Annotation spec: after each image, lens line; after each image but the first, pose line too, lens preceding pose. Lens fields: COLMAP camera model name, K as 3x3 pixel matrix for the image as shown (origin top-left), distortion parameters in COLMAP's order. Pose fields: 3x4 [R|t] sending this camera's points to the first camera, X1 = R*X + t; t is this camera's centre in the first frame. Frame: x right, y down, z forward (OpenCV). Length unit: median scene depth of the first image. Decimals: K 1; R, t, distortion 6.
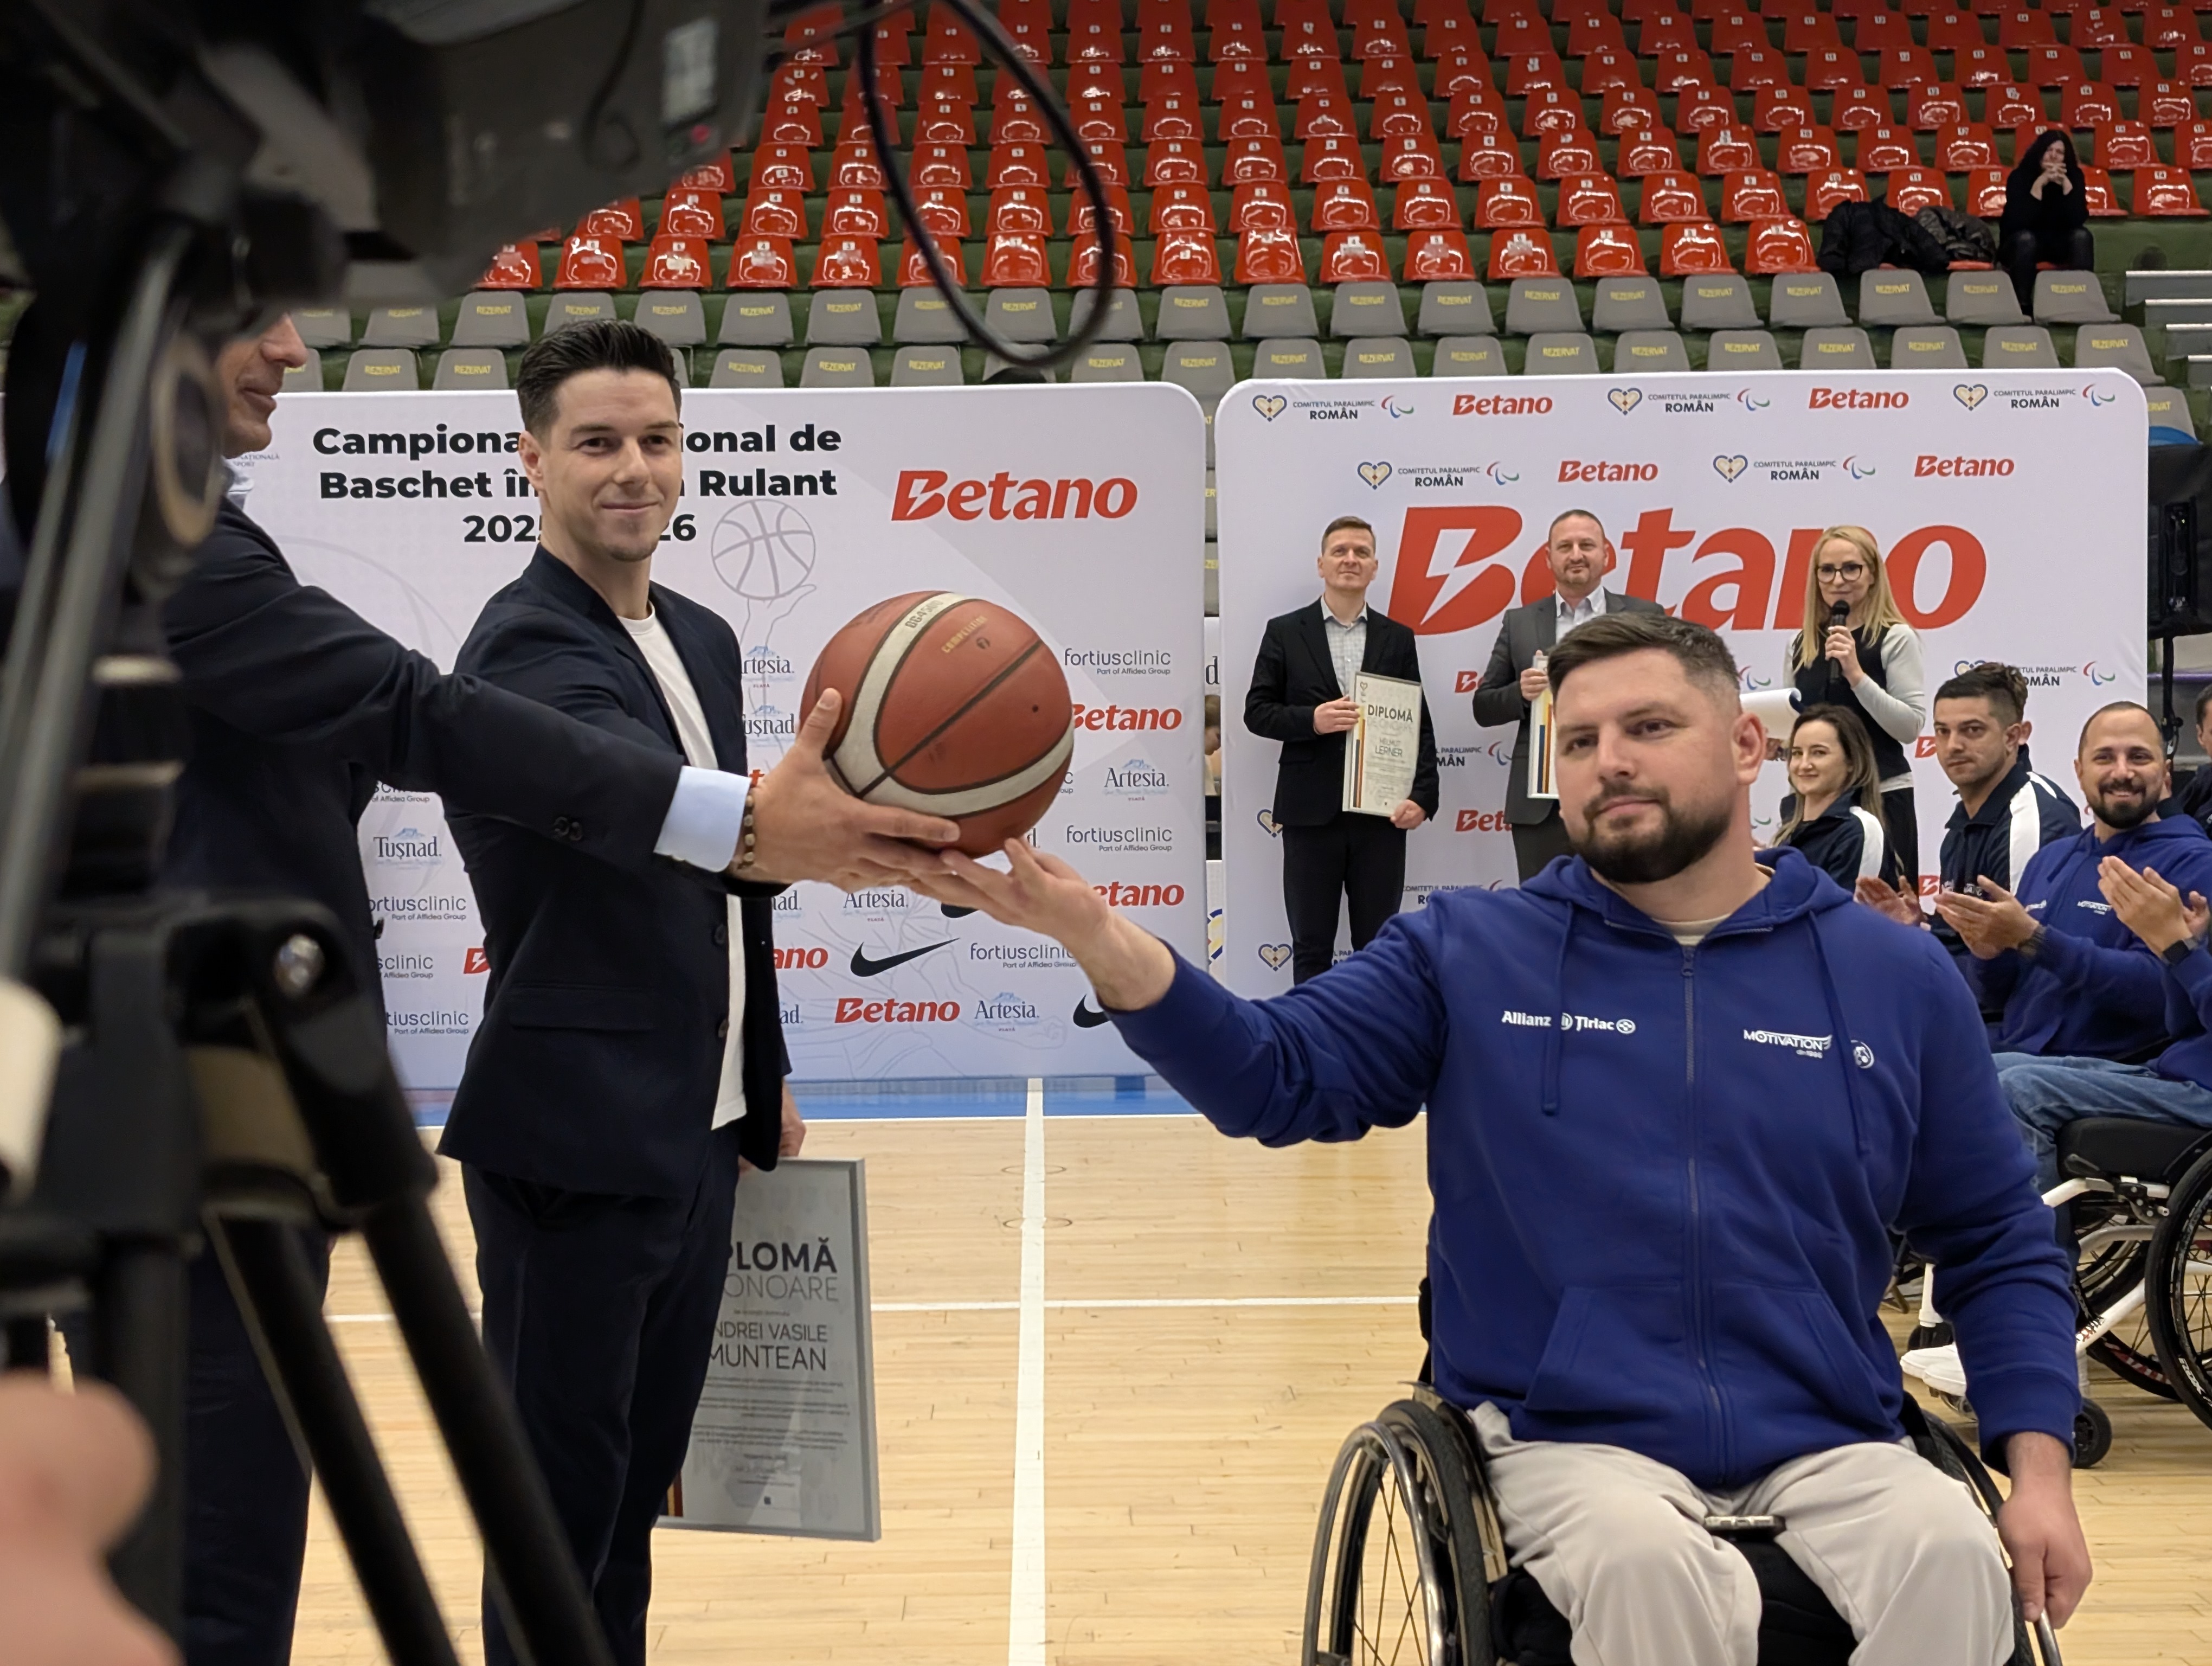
lens RADIAL K [[3601.3, 0, 1119.2], [0, 3601.3, 816.3], [0, 0, 1]] dist [0.003424, 0.000000]
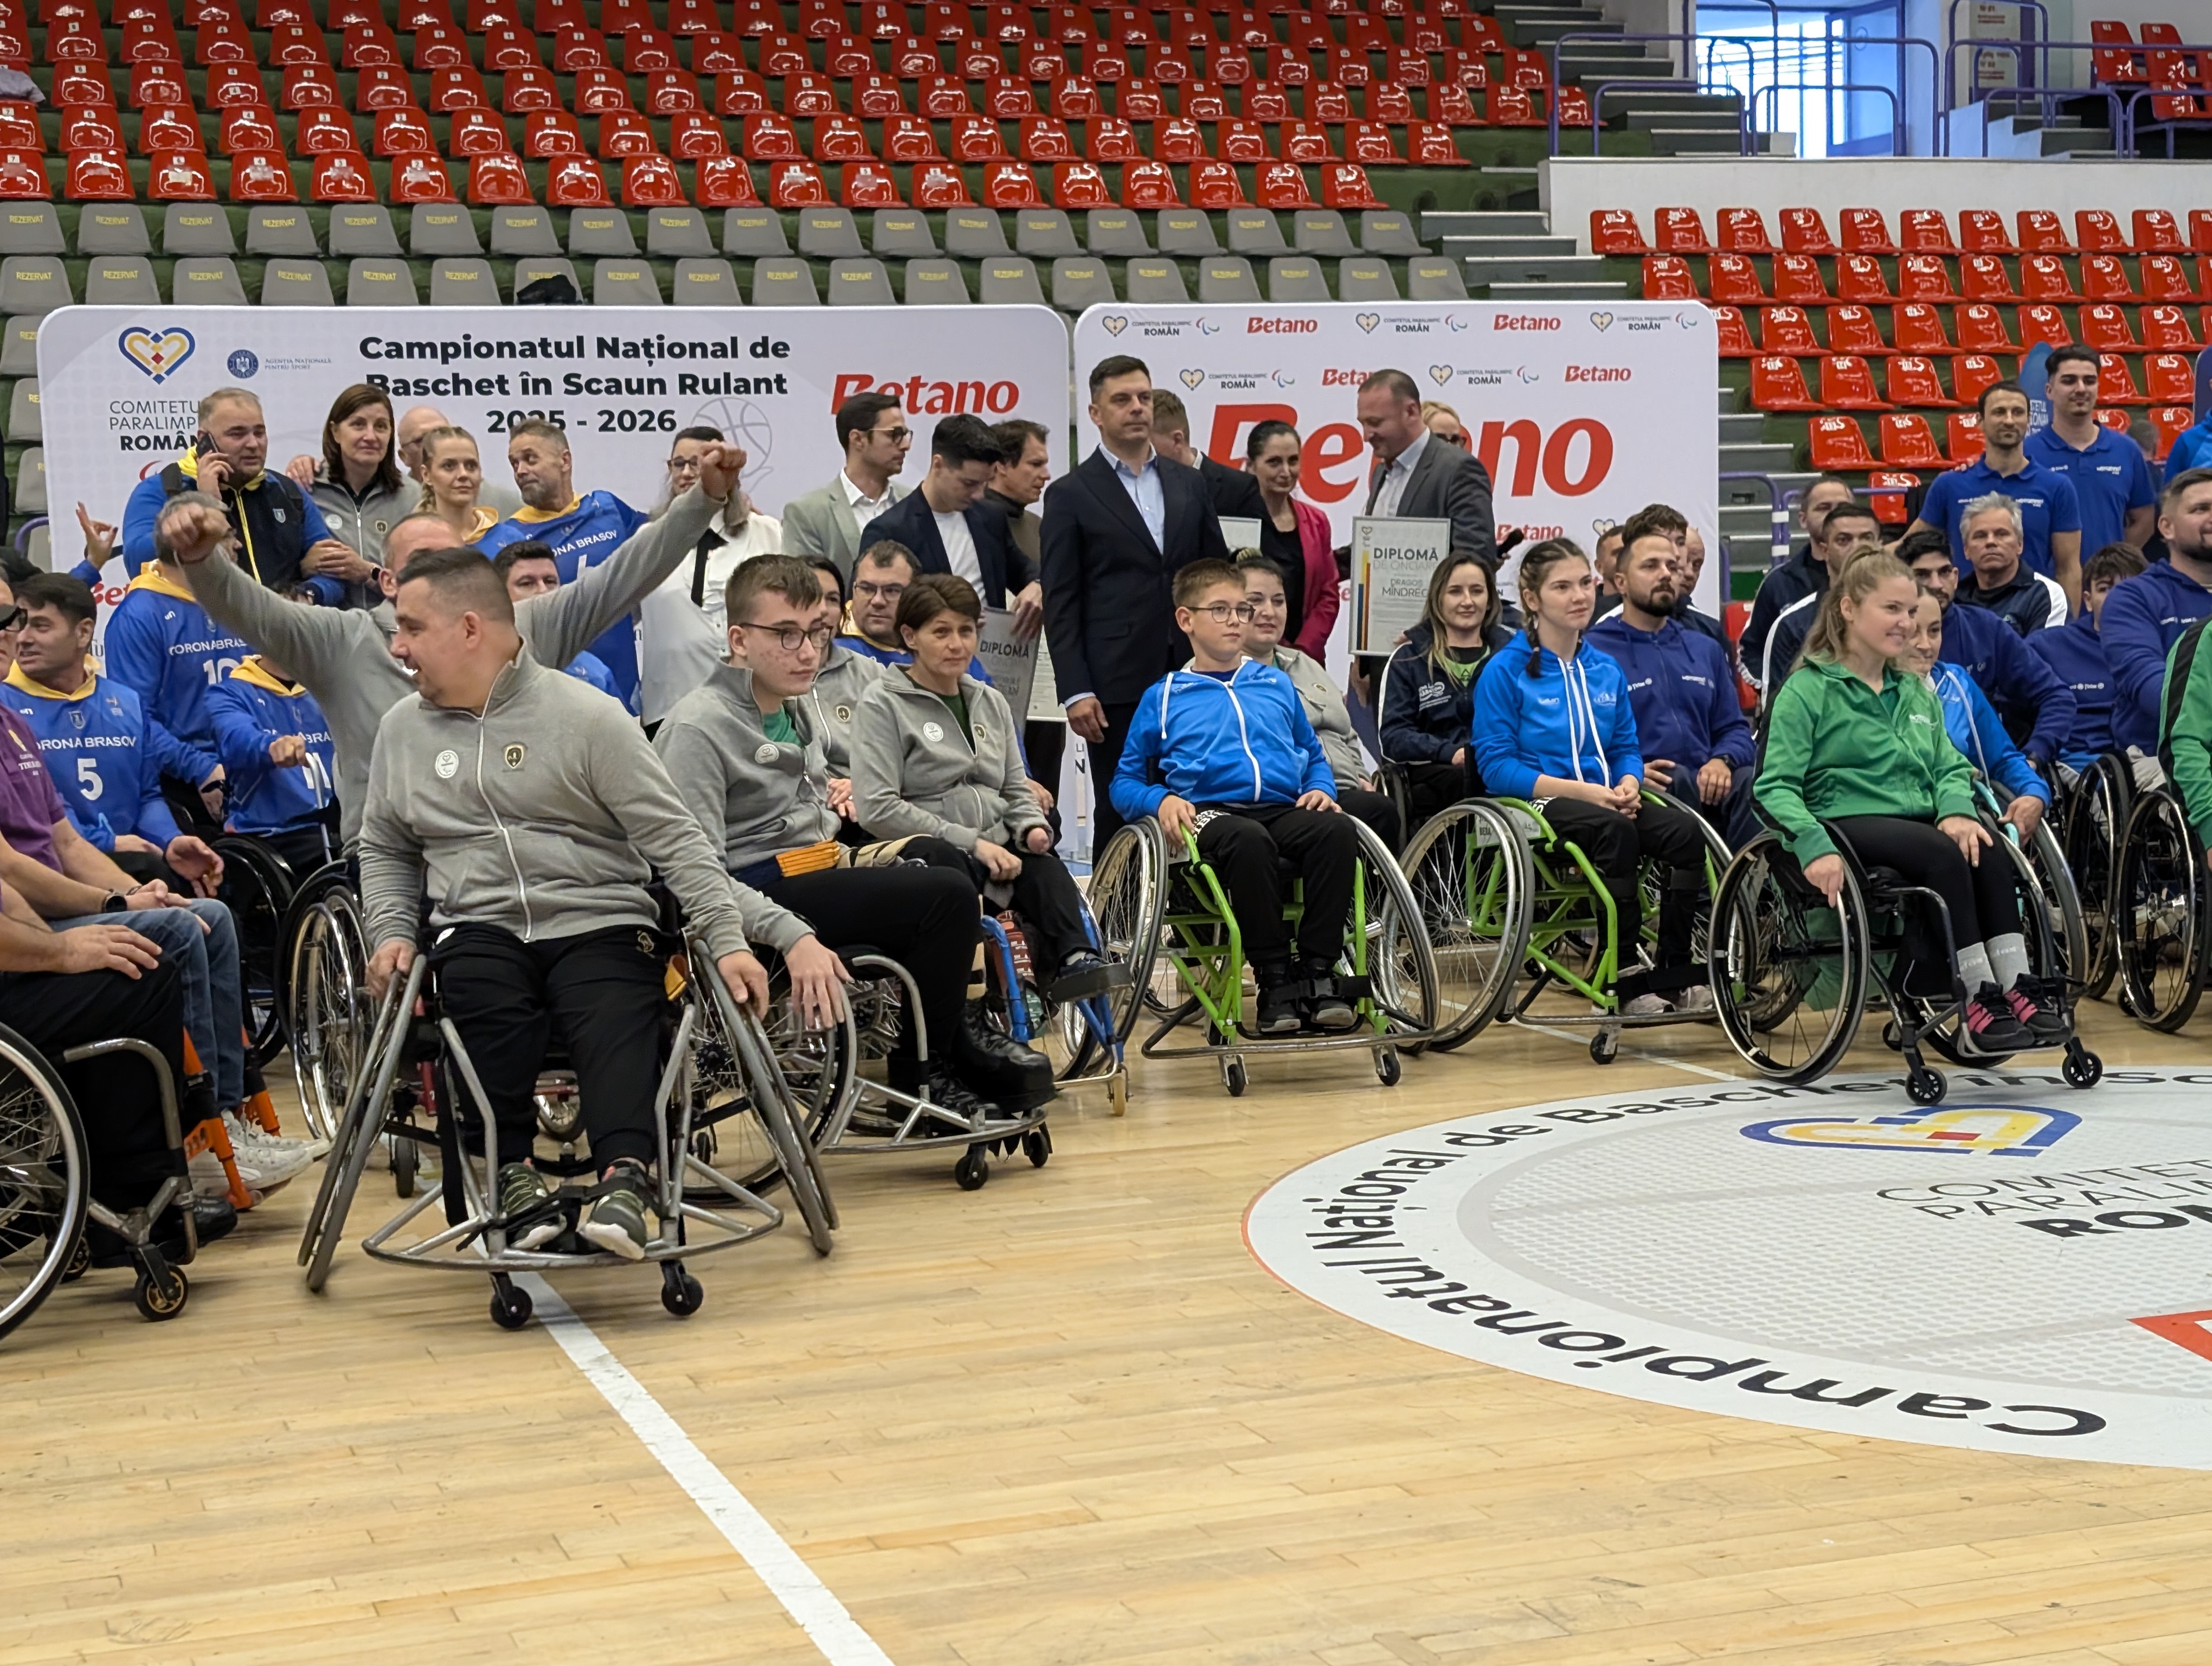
lens RADIAL K [[3601.3, 0, 1084.1], [0, 3601.3, 902.2], [0, 0, 1]] dist [0.003424, 0.000000]
pose [[0.944547, -0.044400, 0.325360, -0.392932], [0.030049, 0.998346, 0.049006, 0.027945], [-0.326998, -0.036512, 0.944320, -0.211966]]
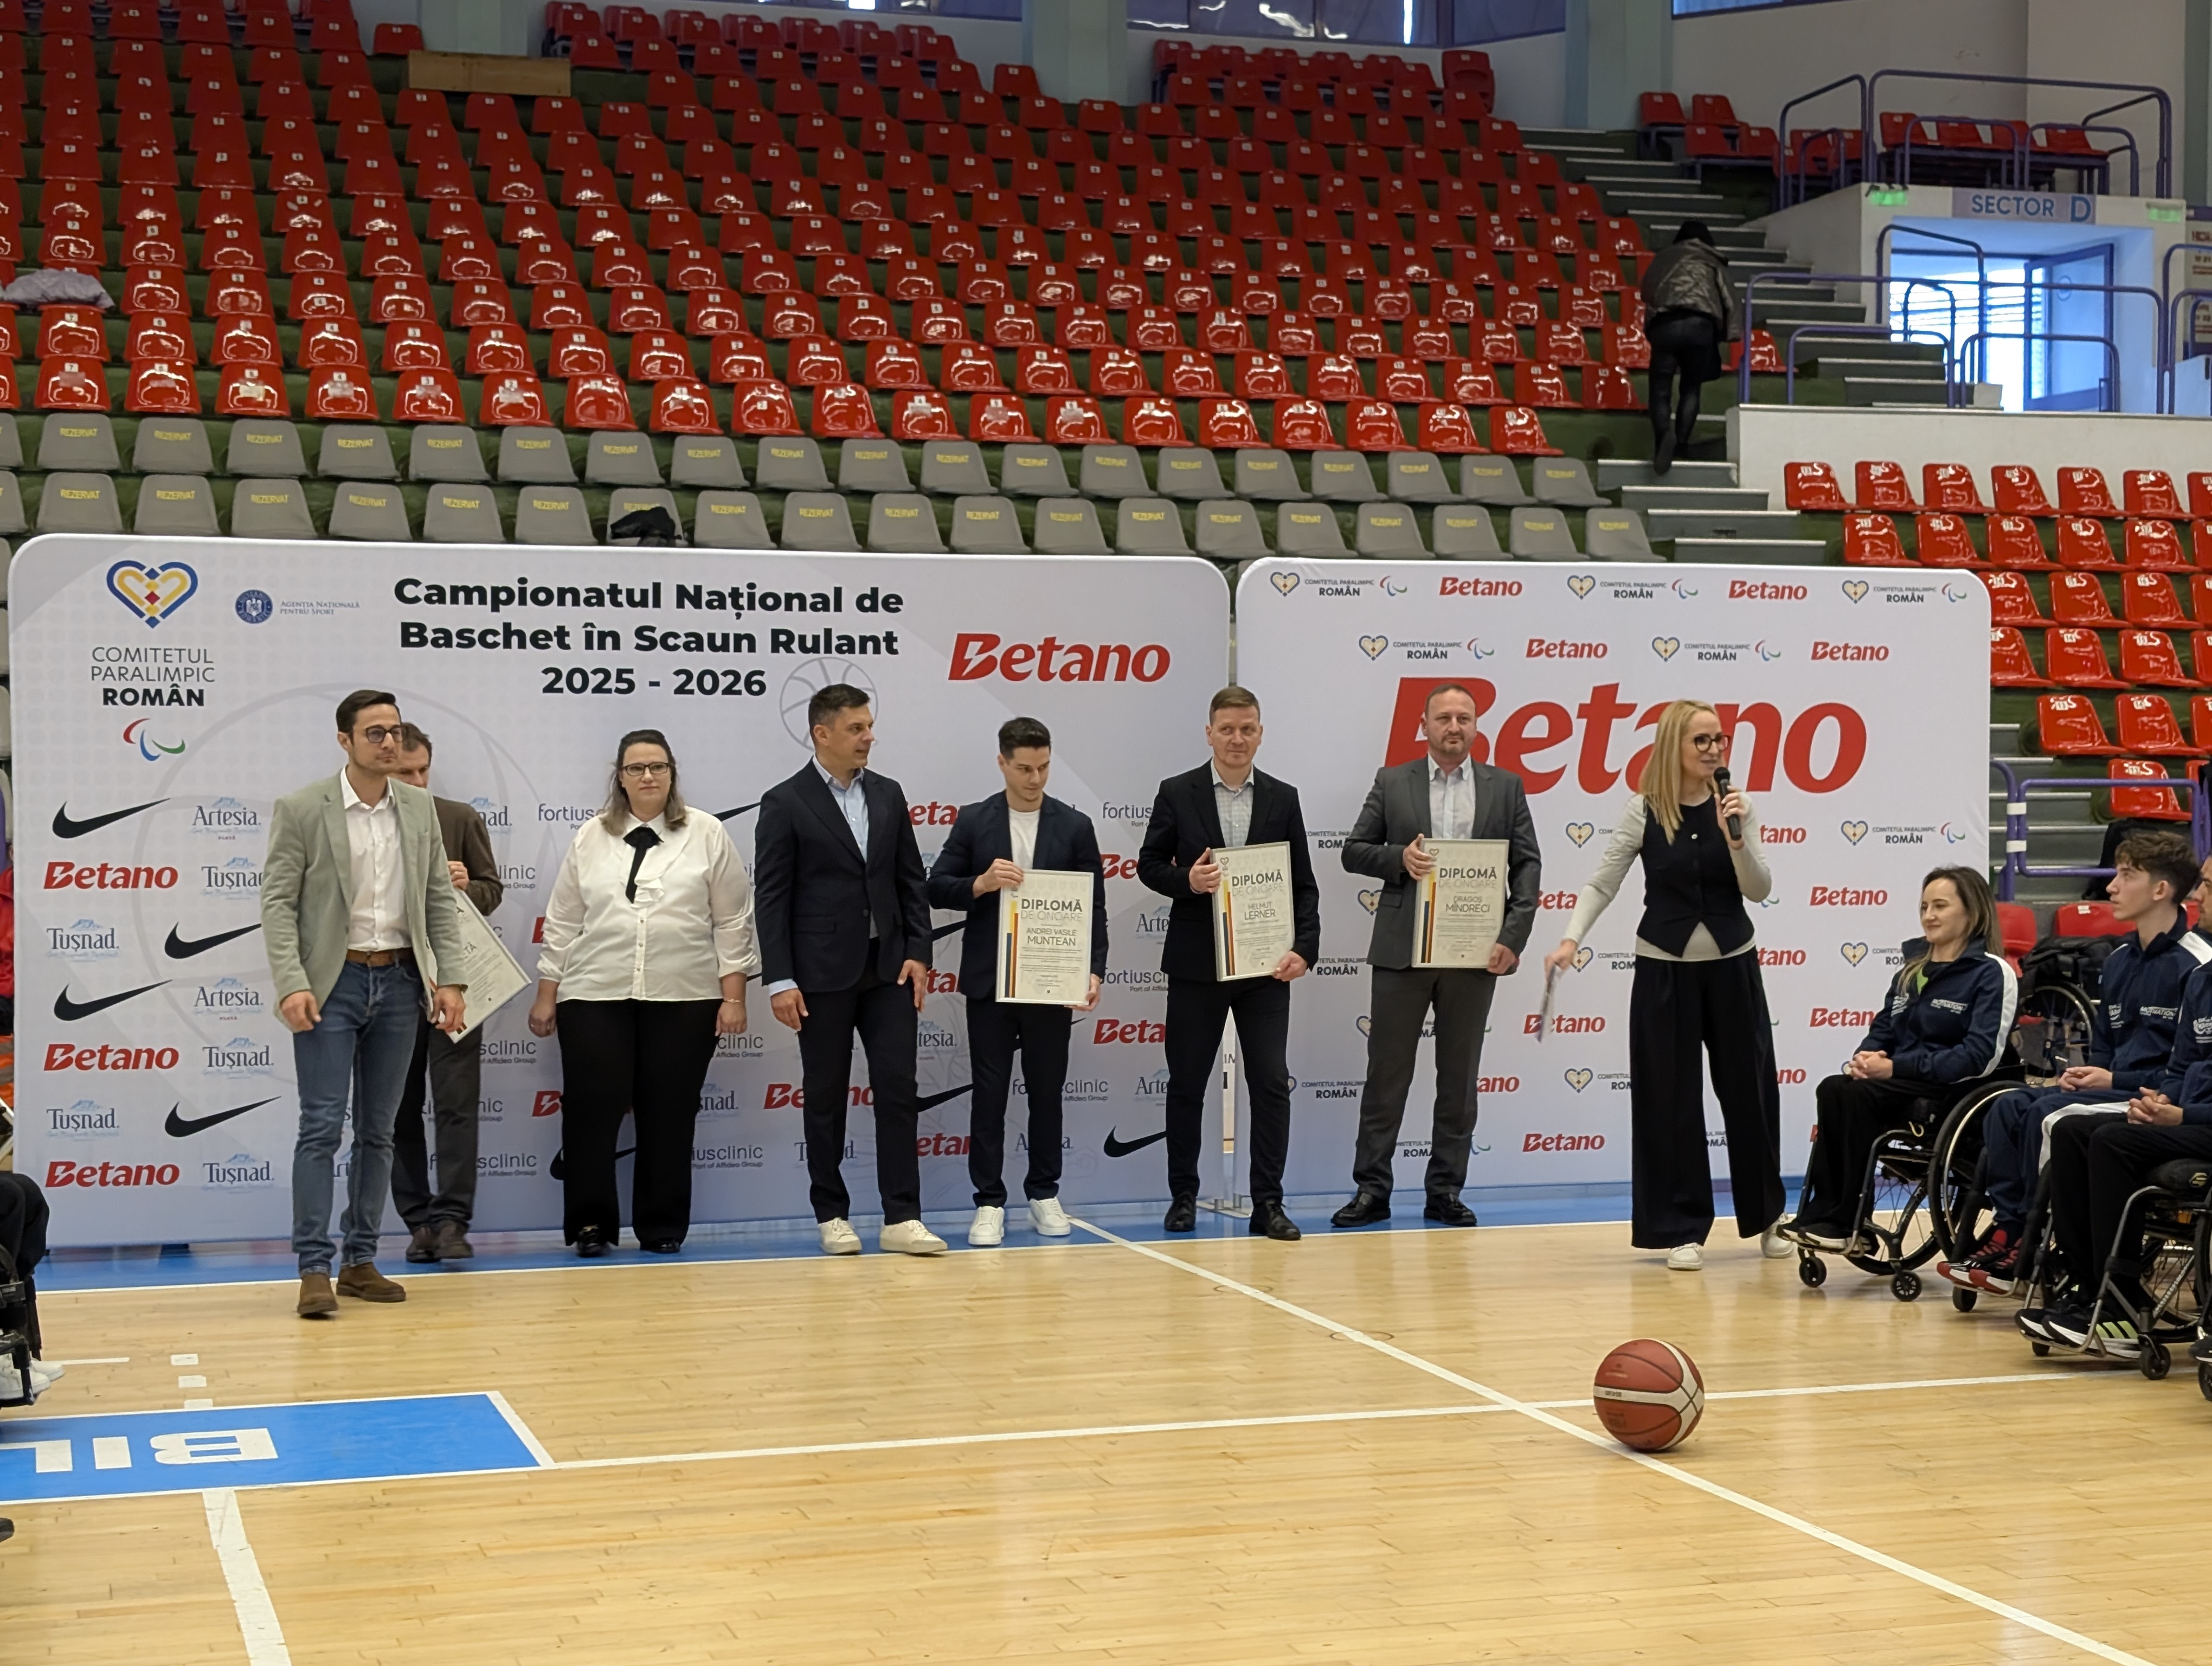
lens RADIAL K [[3601.3, 0, 1118.2], [0, 3601.3, 760.1], [0, 0, 1]] dist [0.003424, 0.000000]
pose [[0.951783, 0.012792, 0.306505, -0.338868], [0.004297, 0.998476, -0.055015, -0.000414], [-0.306742, 0.053680, 0.950278, -0.017564]]
